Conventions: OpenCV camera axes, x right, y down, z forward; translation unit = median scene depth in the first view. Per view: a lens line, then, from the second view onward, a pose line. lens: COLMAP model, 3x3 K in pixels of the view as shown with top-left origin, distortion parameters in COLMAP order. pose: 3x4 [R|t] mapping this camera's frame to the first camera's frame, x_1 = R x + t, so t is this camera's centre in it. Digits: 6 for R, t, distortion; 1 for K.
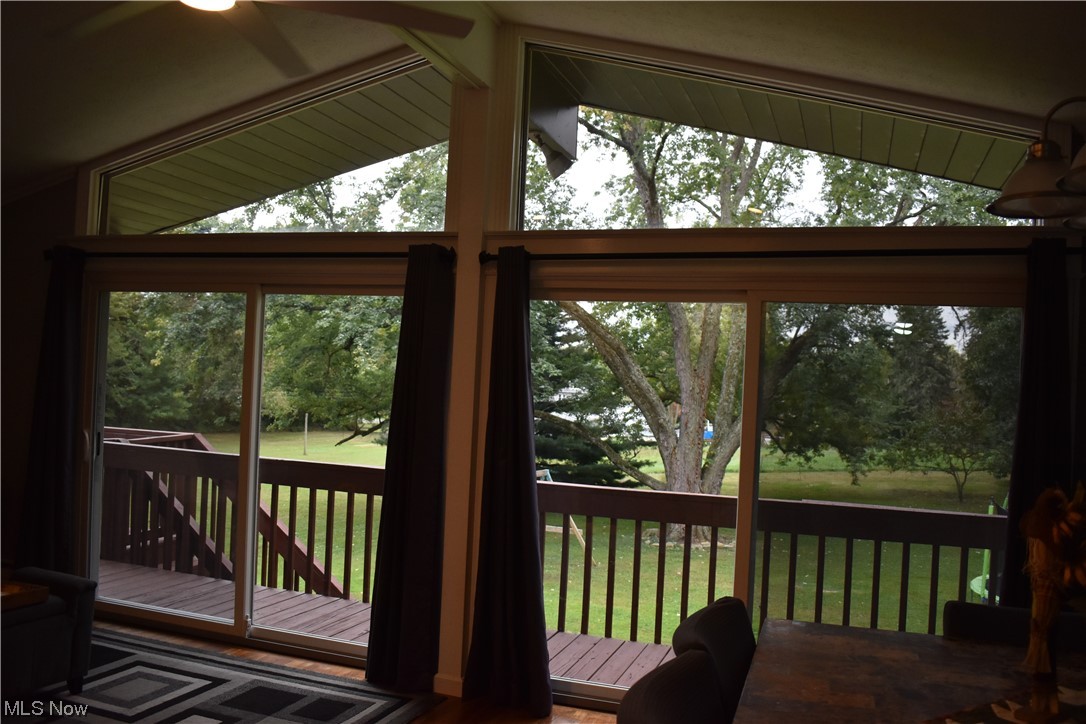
lens RADIAL K [[908.2, 0, 543.2], [0, 908.2, 361.3], [0, 0, 1]] dist [-0.078530, 0.001180]
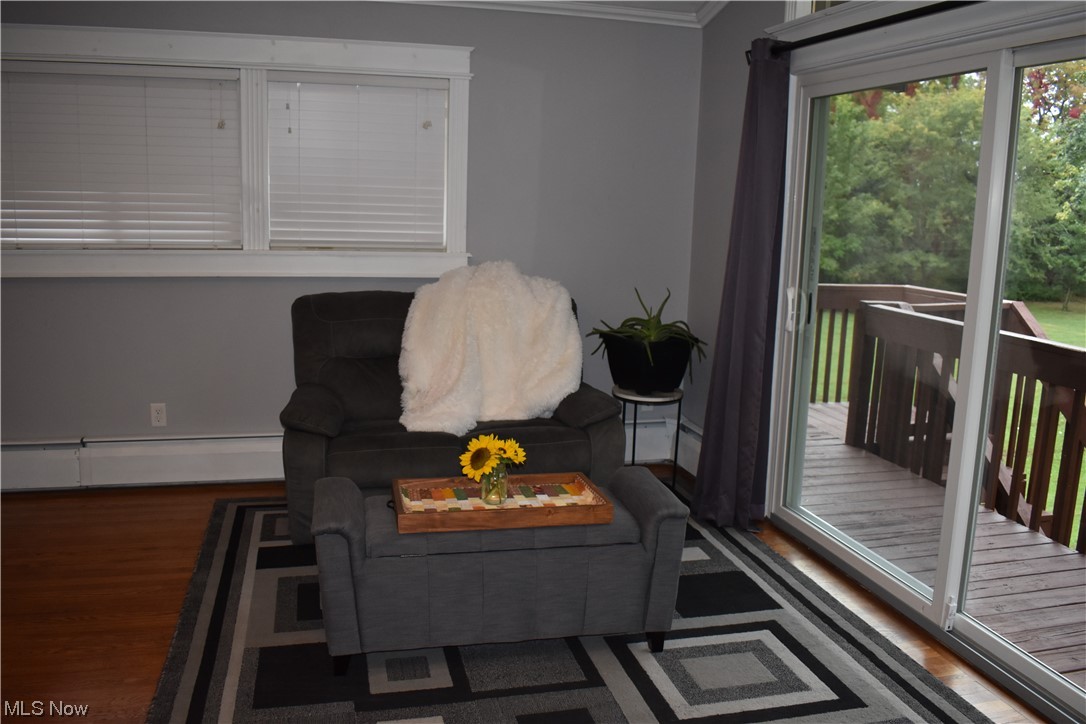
lens RADIAL K [[908.2, 0, 545.6], [0, 908.2, 364.7], [0, 0, 1]] dist [-0.078530, 0.001180]
pose [[0.561412, 0.127720, -0.817621, 0.000272], [0.006164, 0.987345, 0.158466, 0.013671], [0.827513, -0.094004, 0.553520, 0.302348]]
